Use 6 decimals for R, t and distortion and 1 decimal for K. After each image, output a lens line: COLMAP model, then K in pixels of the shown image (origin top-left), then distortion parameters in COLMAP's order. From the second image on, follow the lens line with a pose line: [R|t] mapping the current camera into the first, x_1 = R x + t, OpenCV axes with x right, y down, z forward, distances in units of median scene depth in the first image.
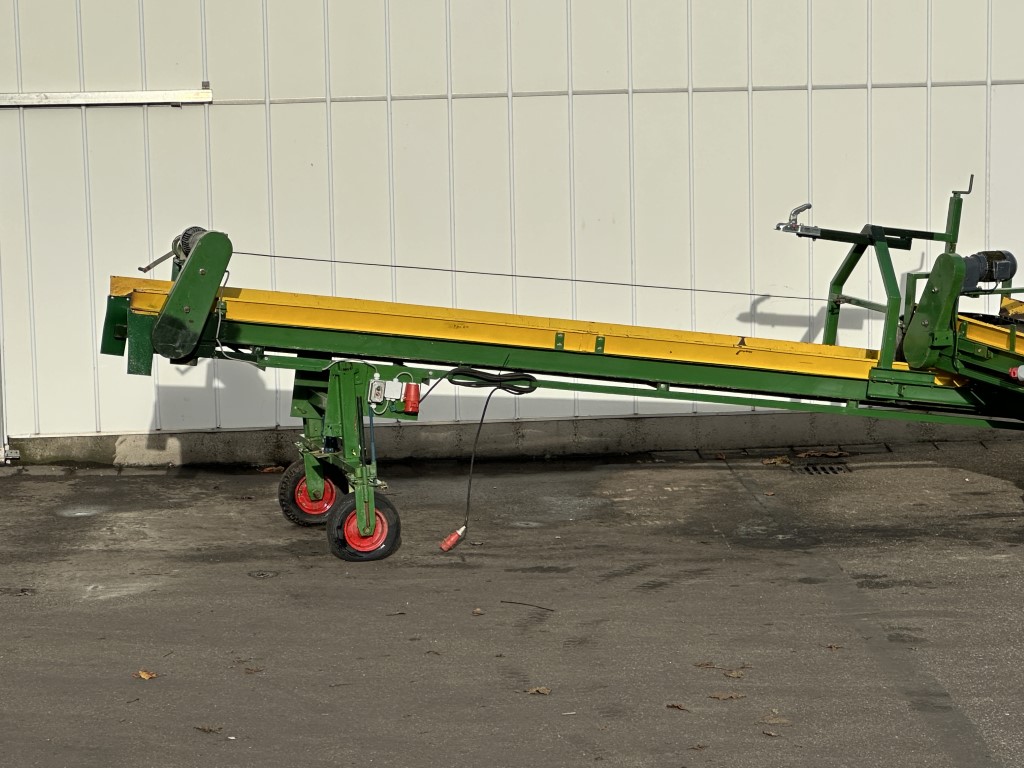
lens RADIAL K [[3244.7, 0, 512.0], [0, 3244.7, 384.0], [0, 0, 1]] dist [-0.065147, 2.955065]
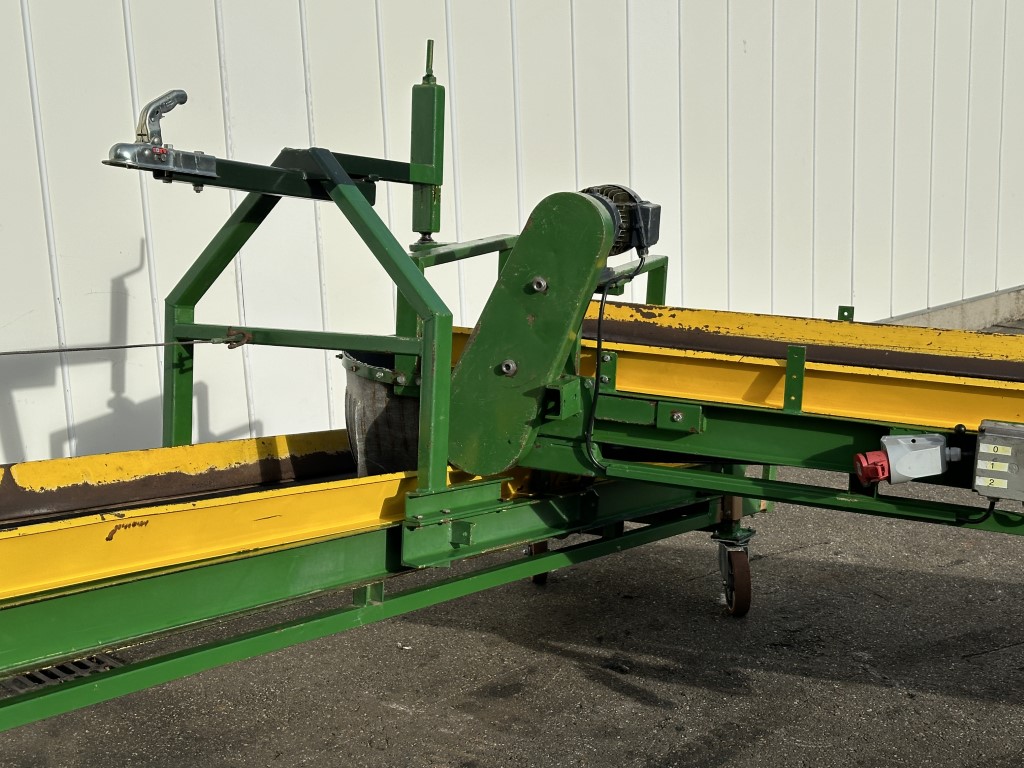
lens RADIAL K [[1490.4, 0, 512.0], [0, 1490.4, 384.0], [0, 0, 1]] dist [0.010610, 0.004869]
pose [[0.770295, -0.139528, 0.622236, 0.009299], [0.118584, 0.990091, 0.075213, -0.030546], [-0.626564, 0.015851, 0.779209, 0.841973]]
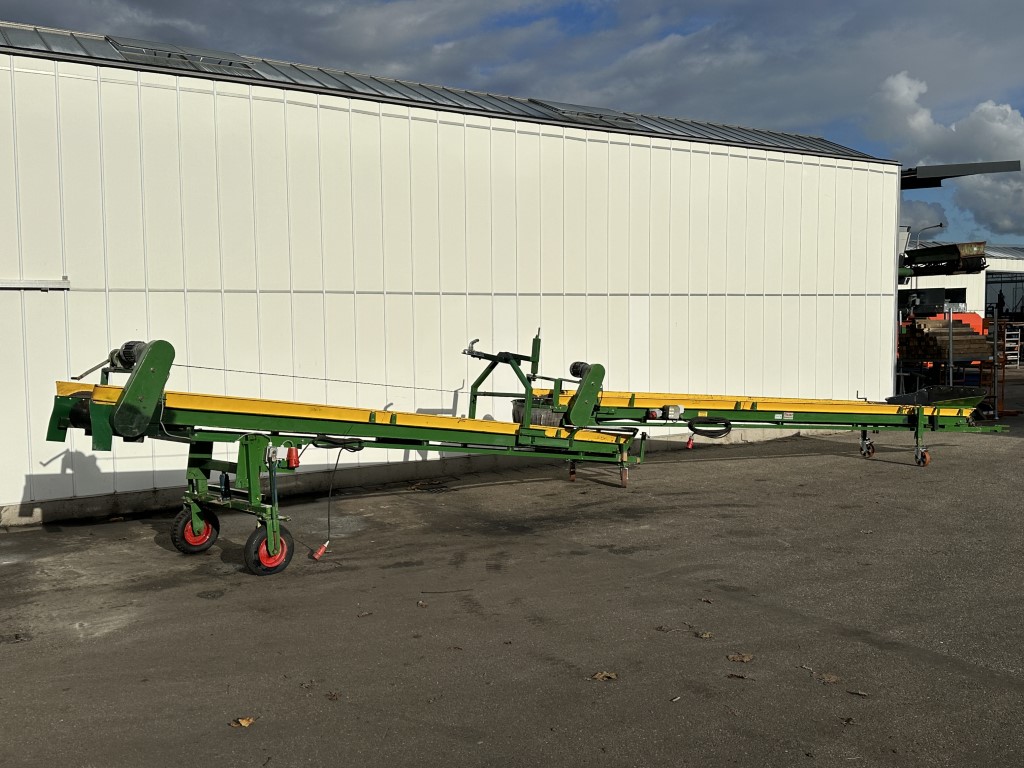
lens RADIAL K [[938.2, 0, 512.0], [0, 938.2, 384.0], [0, 0, 1]] dist [0.168906, -0.321163]
pose [[0.872507, -0.021402, 0.488132, -0.145602], [0.066624, 0.994920, -0.075464, 0.009560], [-0.484038, 0.098364, 0.869501, 0.541788]]
